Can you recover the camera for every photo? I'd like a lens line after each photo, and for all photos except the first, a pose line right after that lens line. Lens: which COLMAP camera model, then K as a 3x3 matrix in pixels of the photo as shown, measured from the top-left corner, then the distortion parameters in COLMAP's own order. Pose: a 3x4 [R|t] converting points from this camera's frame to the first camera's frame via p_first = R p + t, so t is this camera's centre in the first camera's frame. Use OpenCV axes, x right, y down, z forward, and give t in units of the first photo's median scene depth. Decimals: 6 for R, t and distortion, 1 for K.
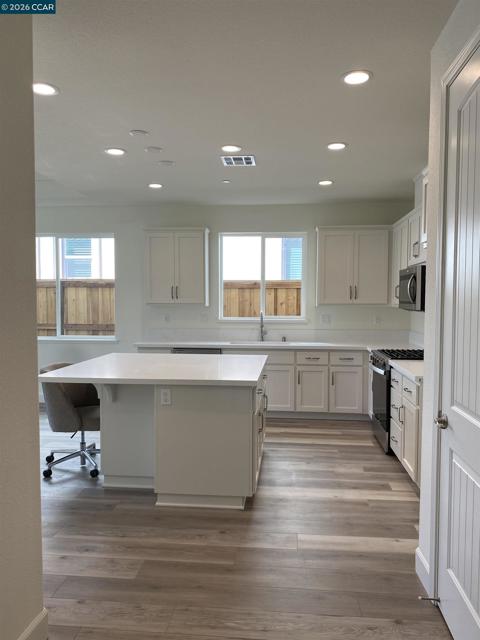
lens RADIAL K [[486.3, 0, 240.9], [0, 486.3, 324.4], [0, 0, 1]] dist [0.036181, -0.055902]
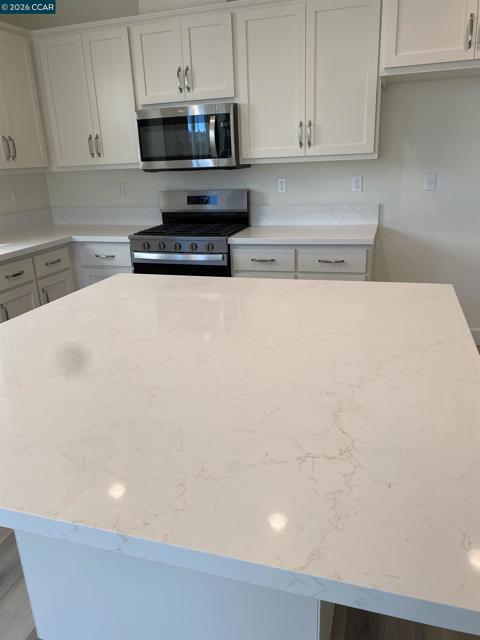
lens RADIAL K [[486.3, 0, 240.9], [0, 486.3, 324.4], [0, 0, 1]] dist [0.036181, -0.055902]
pose [[0.197249, -0.322159, 0.925909, -0.327076], [0.092104, 0.946376, 0.309659, -0.022849], [-0.976017, 0.024200, 0.216344, 0.639453]]
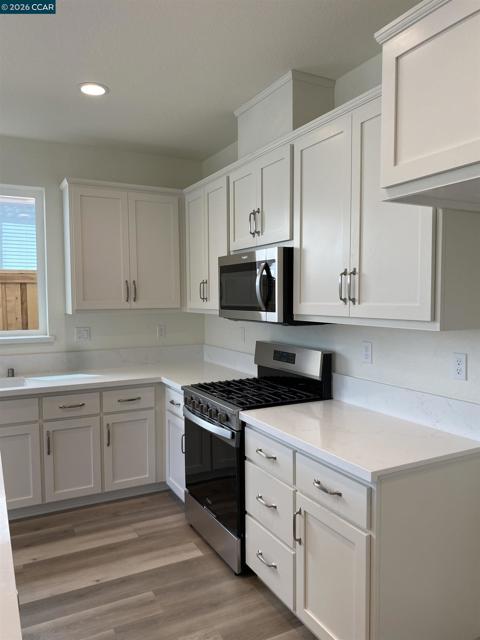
lens RADIAL K [[486.3, 0, 240.9], [0, 486.3, 324.4], [0, 0, 1]] dist [0.036181, -0.055902]
pose [[0.831802, -0.039011, 0.553701, -0.002166], [0.034742, 0.999230, 0.018210, -0.029728], [-0.553985, 0.004090, 0.832517, 0.412453]]
